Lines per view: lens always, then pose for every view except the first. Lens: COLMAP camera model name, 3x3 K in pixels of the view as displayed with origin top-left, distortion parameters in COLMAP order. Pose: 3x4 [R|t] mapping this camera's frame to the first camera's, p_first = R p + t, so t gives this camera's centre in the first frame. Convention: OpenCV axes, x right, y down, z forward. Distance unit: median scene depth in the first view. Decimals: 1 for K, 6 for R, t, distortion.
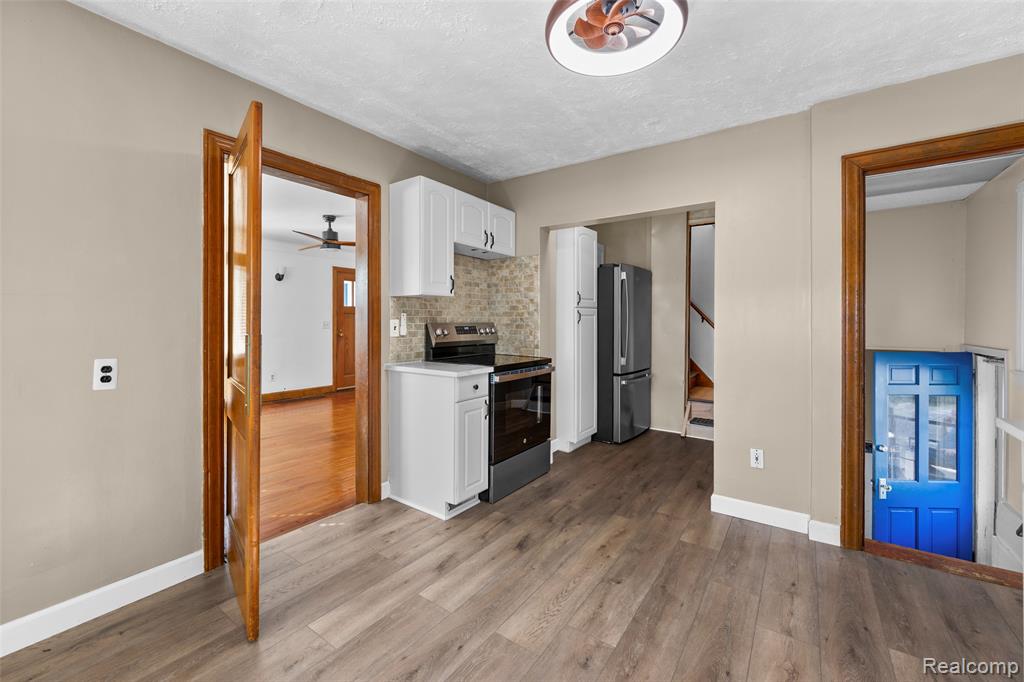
lens RADIAL K [[409.4, 0, 508.4], [0, 409.4, 326.0], [0, 0, 1]] dist [-0.003462, 0.000288]
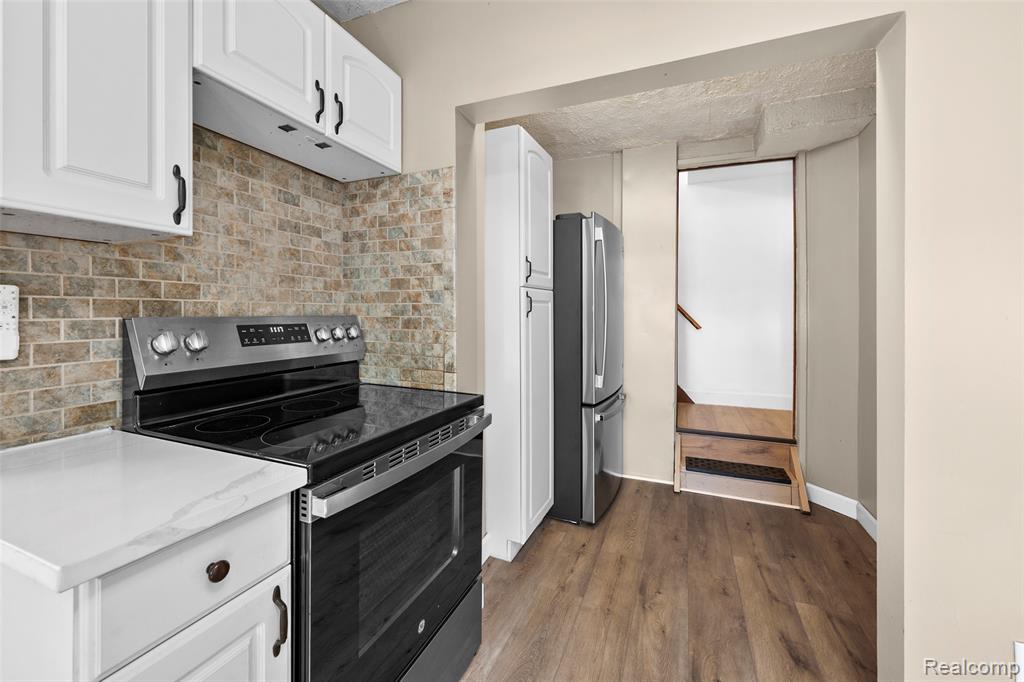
lens RADIAL K [[409.4, 0, 508.1], [0, 409.4, 319.9], [0, 0, 1]] dist [-0.003462, 0.000288]
pose [[0.974424, -0.004408, 0.224676, 0.029704], [0.003297, 0.999980, 0.005321, -0.005383], [-0.224695, -0.004445, 0.974419, 0.526230]]
